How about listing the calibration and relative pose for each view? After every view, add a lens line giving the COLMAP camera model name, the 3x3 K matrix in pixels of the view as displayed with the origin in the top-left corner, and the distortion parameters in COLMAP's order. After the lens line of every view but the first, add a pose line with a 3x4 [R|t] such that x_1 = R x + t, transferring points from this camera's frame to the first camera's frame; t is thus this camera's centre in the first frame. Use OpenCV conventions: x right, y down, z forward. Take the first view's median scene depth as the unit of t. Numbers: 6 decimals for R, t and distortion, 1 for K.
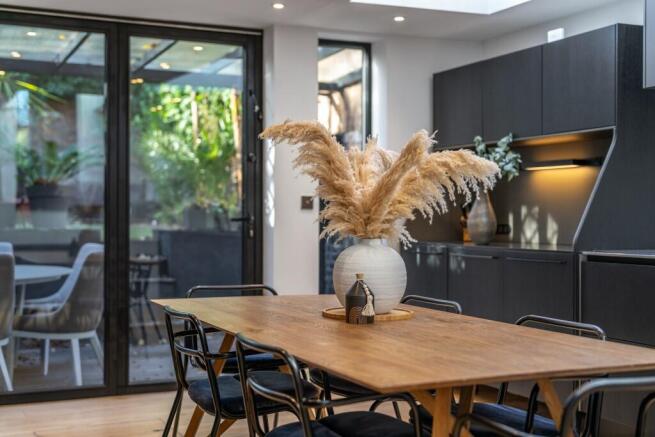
lens RADIAL K [[924.6, 0, 327.5], [0, 924.6, 218.5], [0, 0, 1]] dist [0.006795, 0.033439]
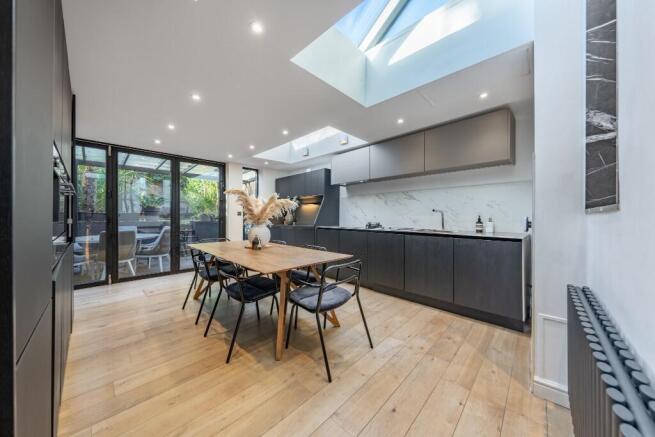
lens RADIAL K [[225.5, 0, 328.7], [0, 225.5, 216.3], [0, 0, 1]] dist [0.000116, -0.000019]
pose [[0.936908, -0.001099, 0.349574, -0.003632], [0.002705, 0.999988, -0.004107, -0.002301], [-0.349565, 0.004793, 0.936900, 0.087453]]
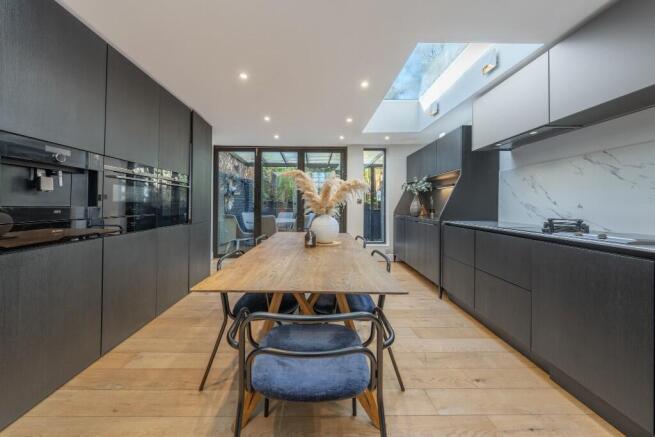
lens RADIAL K [[232.3, 0, 326.5], [0, 232.3, 200.6], [0, 0, 1]] dist [0.000189, -0.000020]
pose [[0.898672, -0.004196, -0.438600, 0.236567], [-0.006447, 0.999720, -0.022773, -0.001580], [0.438573, 0.023294, 0.898394, 0.281542]]
